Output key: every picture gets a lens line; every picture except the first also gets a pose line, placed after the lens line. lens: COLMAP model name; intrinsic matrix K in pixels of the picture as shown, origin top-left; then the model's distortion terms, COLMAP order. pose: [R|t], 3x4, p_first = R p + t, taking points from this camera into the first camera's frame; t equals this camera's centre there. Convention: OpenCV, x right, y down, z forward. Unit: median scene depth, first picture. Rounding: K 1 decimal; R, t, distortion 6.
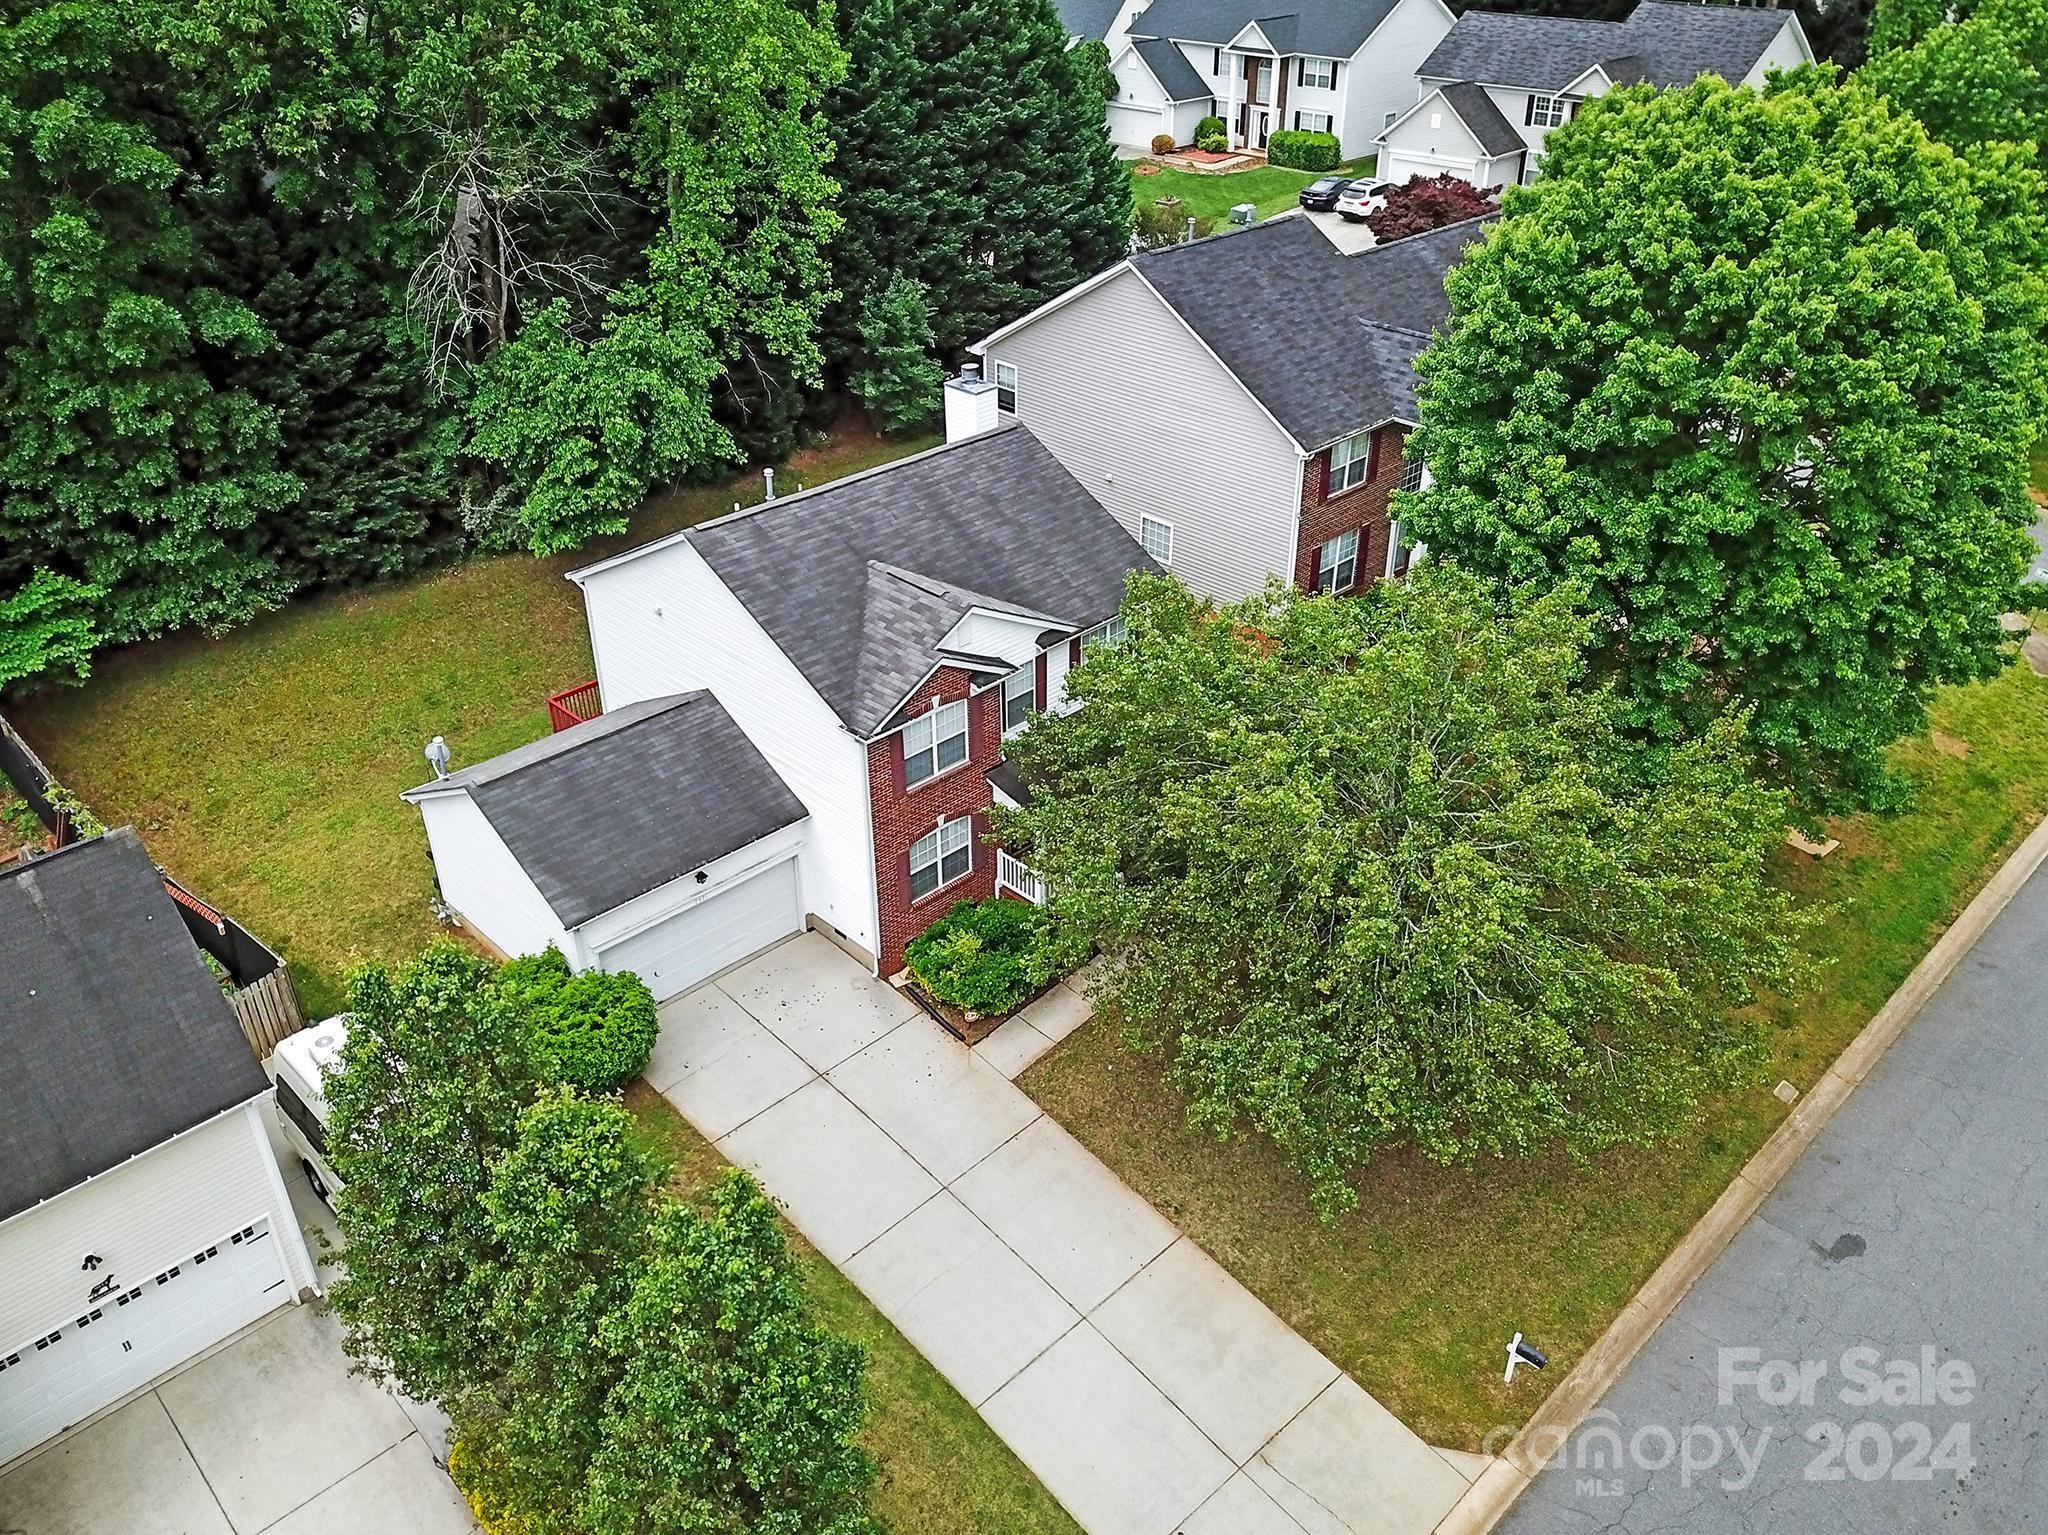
lens RADIAL K [[1562.5, 0, 1024.0], [0, 1562.5, 767.5], [0, 0, 1]] dist [0.026467, -0.063962]
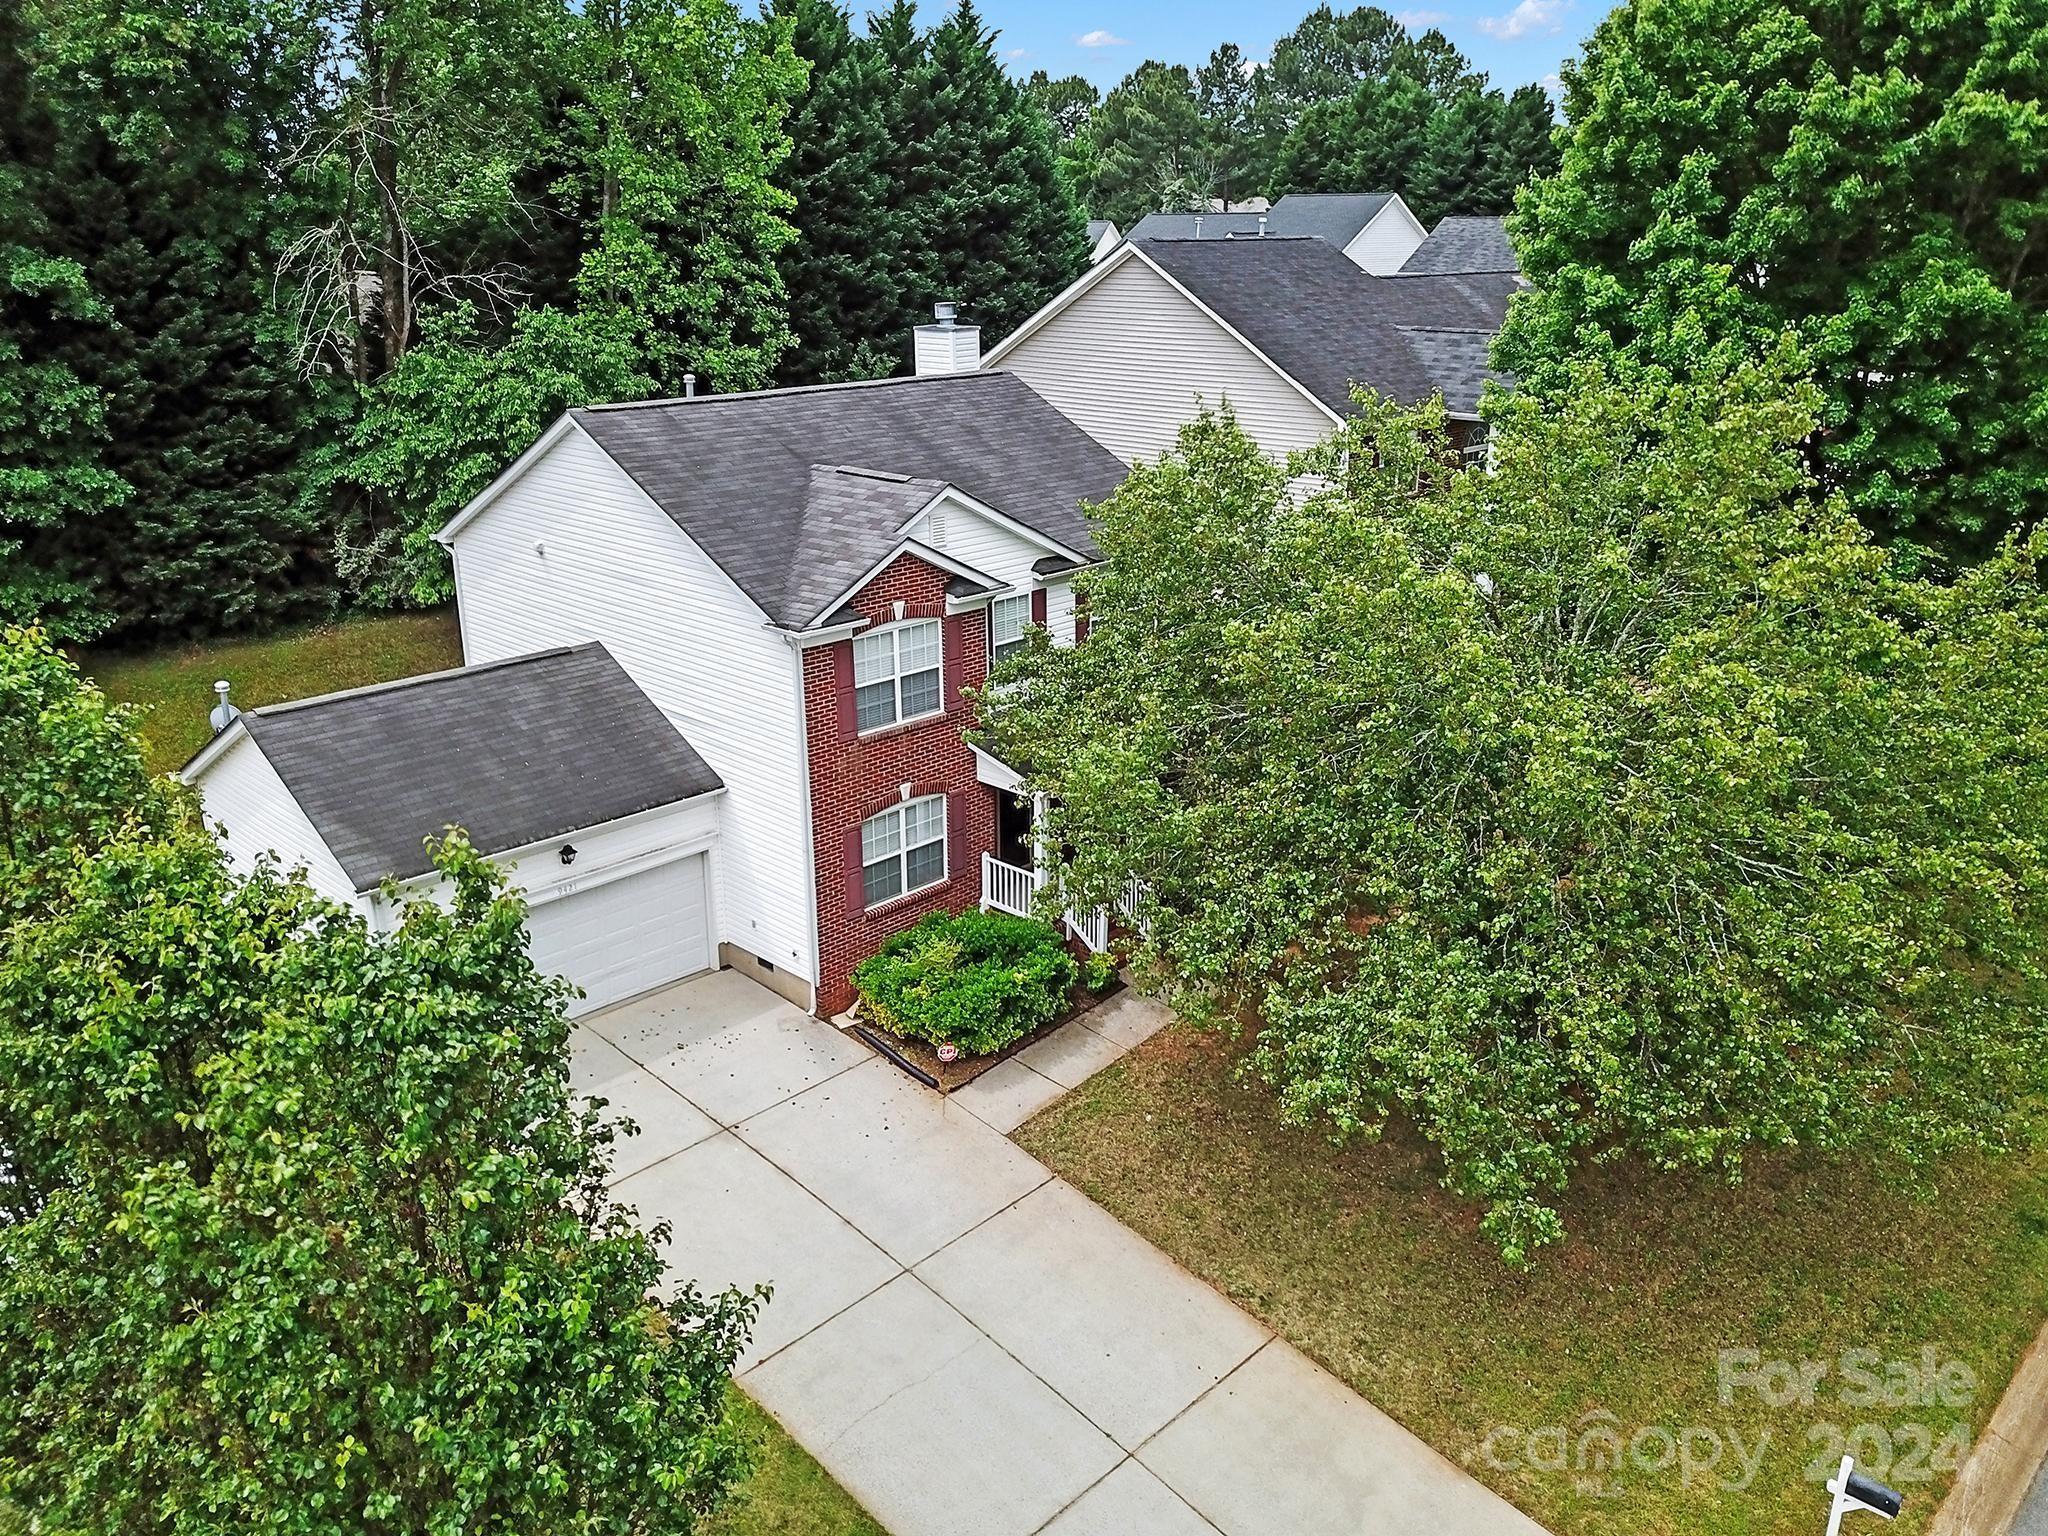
lens RADIAL K [[1563.3, 0, 1023.3], [0, 1563.3, 777.3], [0, 0, 1]] dist [0.007013, -0.006887]
pose [[0.999839, -0.006066, 0.016897, -0.010272], [0.009454, 0.978019, -0.208301, 0.178625], [-0.015262, 0.208427, 0.977919, 0.280046]]
